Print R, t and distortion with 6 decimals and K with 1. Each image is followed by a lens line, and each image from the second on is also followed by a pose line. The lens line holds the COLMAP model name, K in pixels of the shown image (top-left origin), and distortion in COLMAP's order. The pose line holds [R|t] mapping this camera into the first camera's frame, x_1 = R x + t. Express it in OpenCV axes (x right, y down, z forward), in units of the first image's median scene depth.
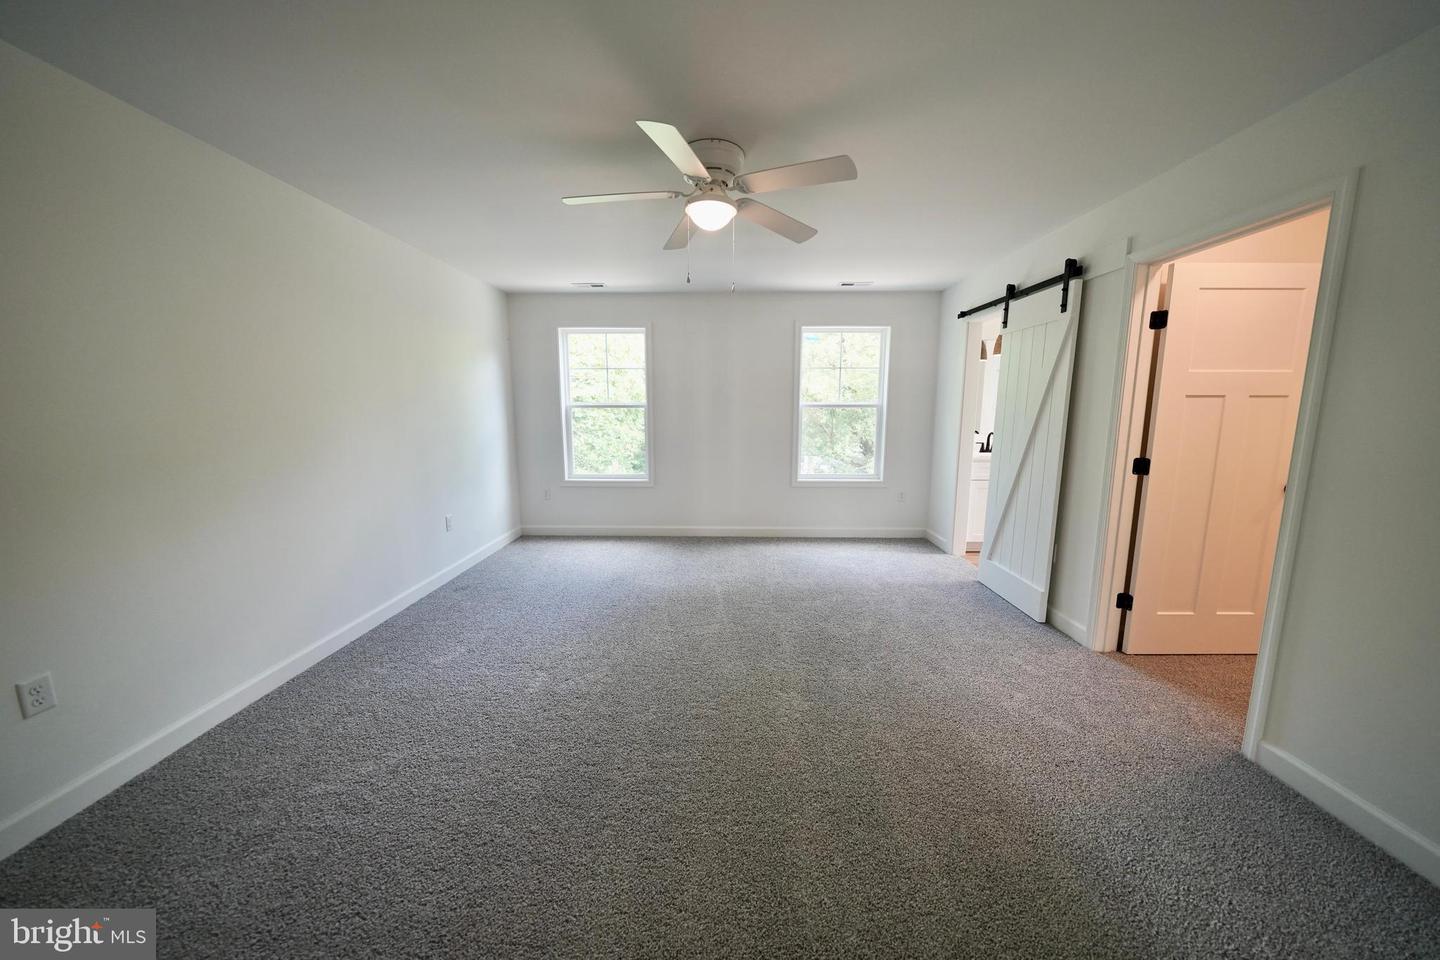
lens RADIAL K [[499.4, 0, 715.2], [0, 499.4, 477.5], [0, 0, 1]] dist [-0.004578, -0.000069]
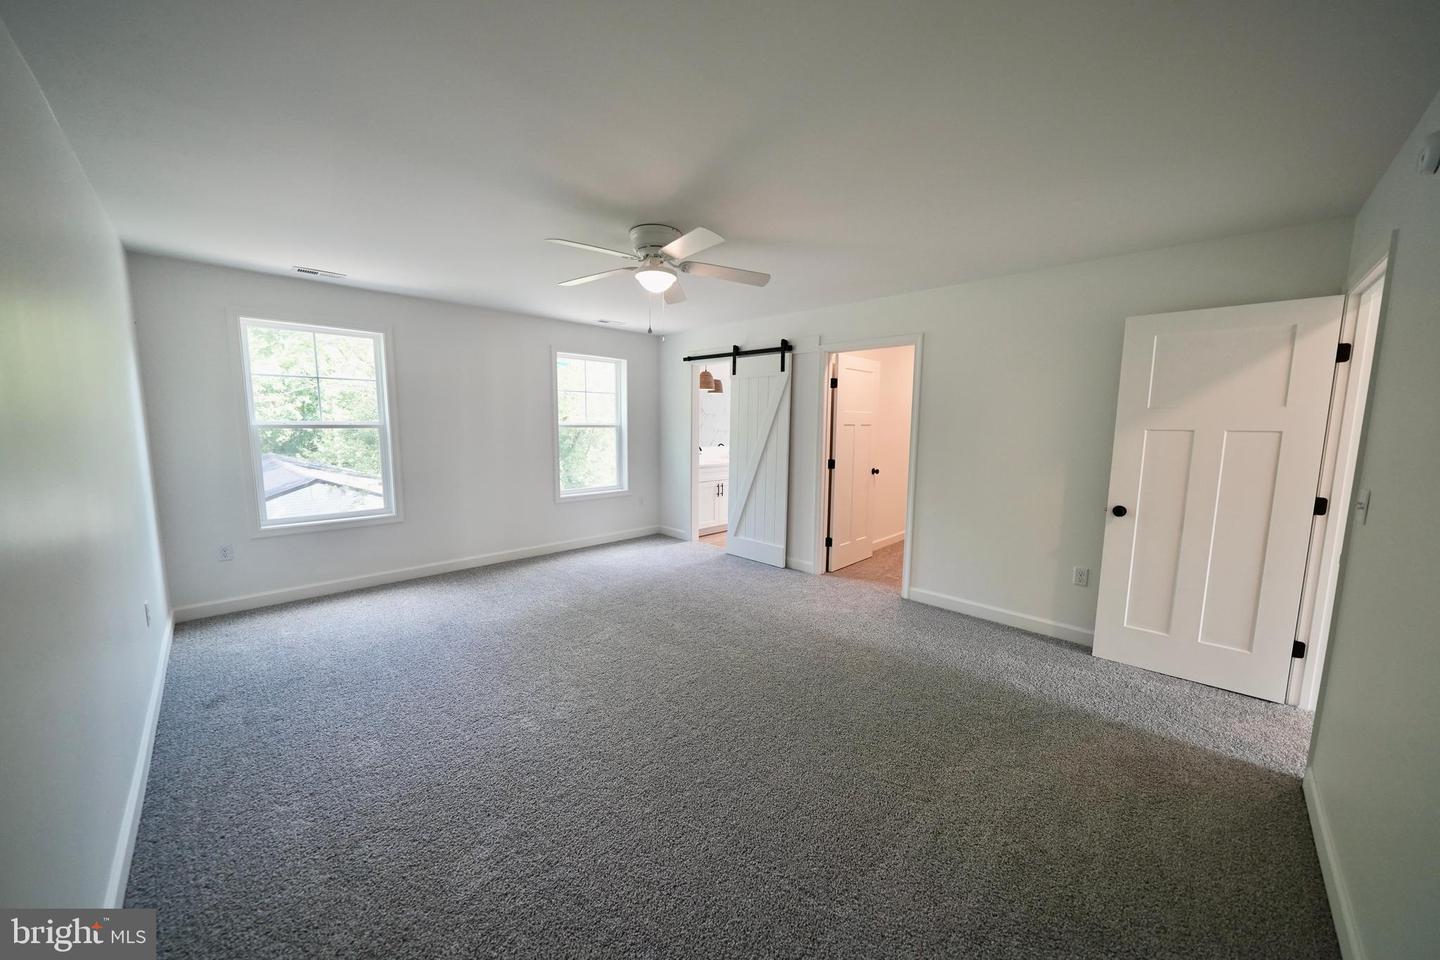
lens RADIAL K [[499.4, 0, 731.9], [0, 499.4, 479.0], [0, 0, 1]] dist [-0.004578, -0.000069]
pose [[0.684919, -0.074825, 0.724767, -0.543253], [0.090915, 0.995716, 0.016882, -0.025641], [-0.722925, 0.054330, 0.688788, 0.024349]]
